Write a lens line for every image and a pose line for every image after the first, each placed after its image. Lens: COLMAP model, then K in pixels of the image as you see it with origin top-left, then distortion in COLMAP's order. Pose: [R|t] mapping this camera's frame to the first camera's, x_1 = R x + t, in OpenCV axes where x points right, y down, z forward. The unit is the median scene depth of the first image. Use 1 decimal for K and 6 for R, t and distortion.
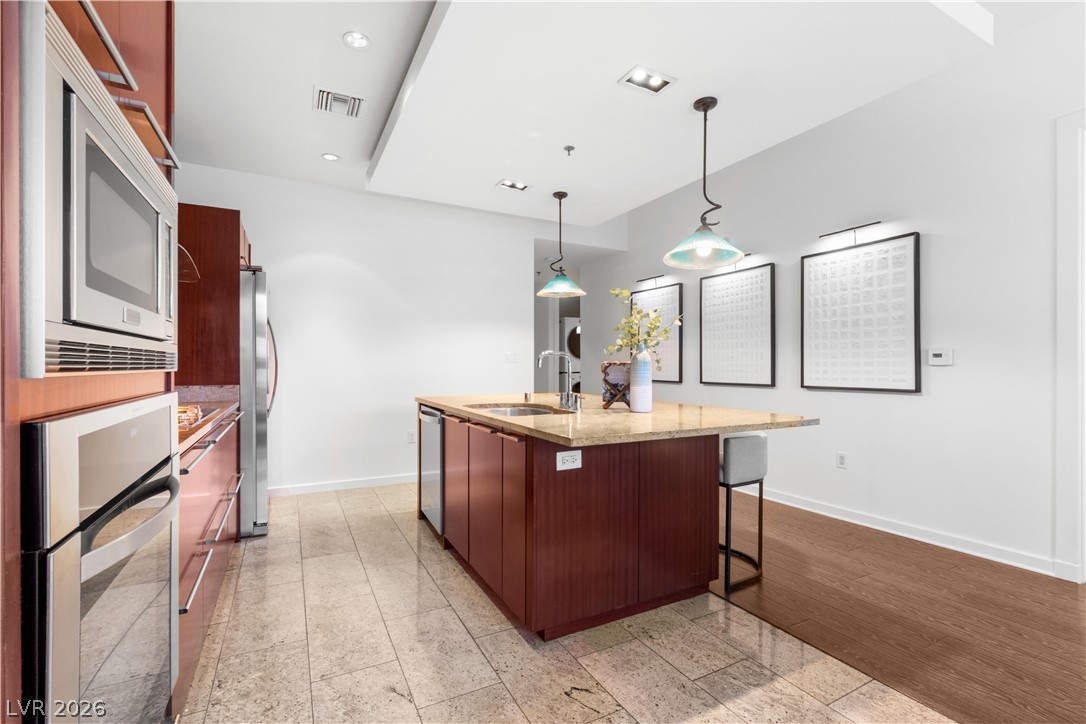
lens RADIAL K [[476.2, 0, 540.9], [0, 476.2, 365.2], [0, 0, 1]] dist [-0.004508, -0.000341]
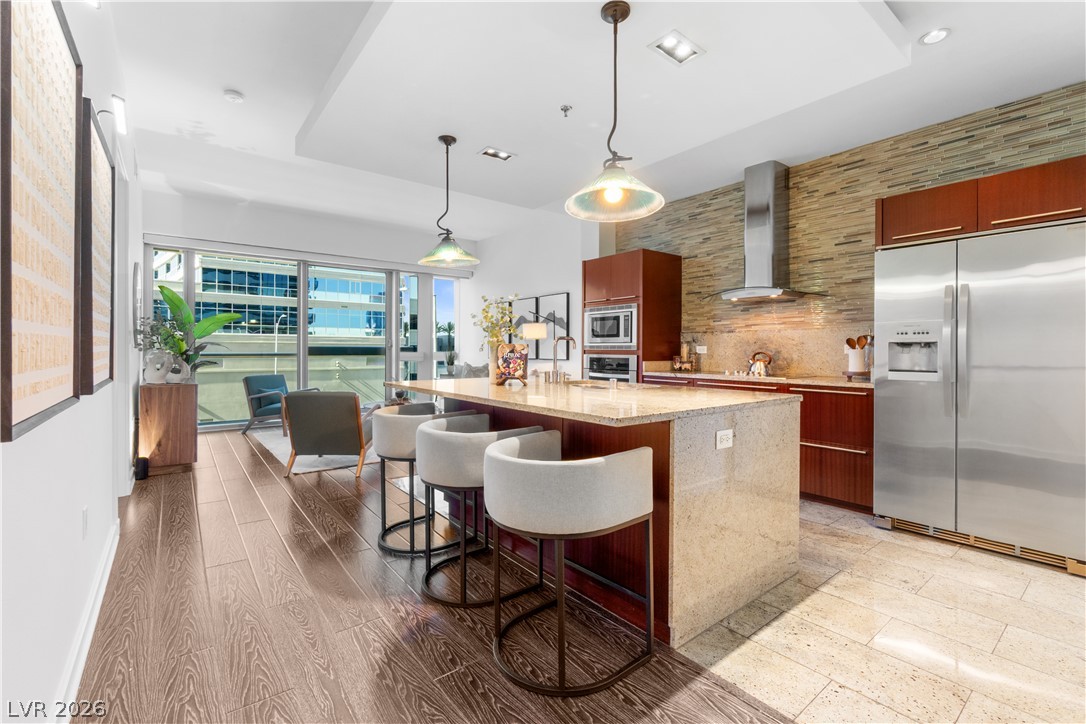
lens RADIAL K [[473.1, 0, 539.7], [0, 473.1, 354.5], [0, 0, 1]] dist [-0.002184, 0.000050]
pose [[-0.986010, -0.003216, -0.166654, 0.254944], [-0.005104, 0.999928, 0.010903, 0.004220], [0.166607, 0.011601, -0.985955, 1.871121]]
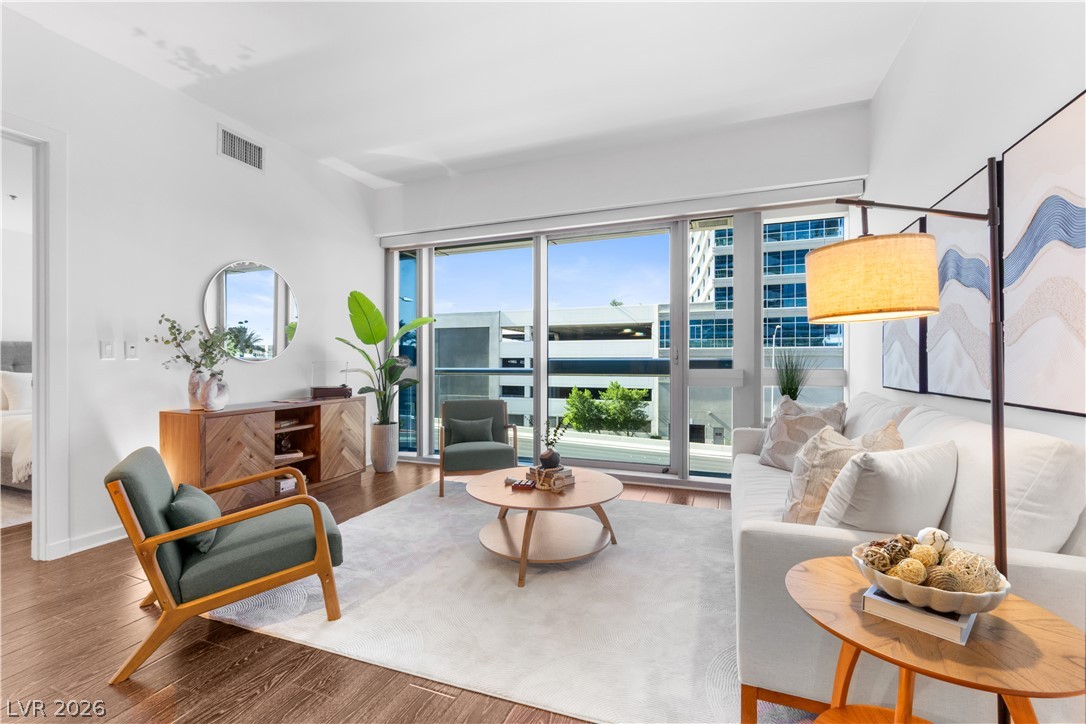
lens RADIAL K [[473.2, 0, 536.6], [0, 473.2, 361.8], [0, 0, 1]] dist [-0.002956, -0.000172]
pose [[-0.646427, -0.002092, 0.762973, -0.192768], [-0.001114, 0.999998, 0.001798, -0.001005], [-0.762975, 0.000313, -0.646428, 0.415010]]
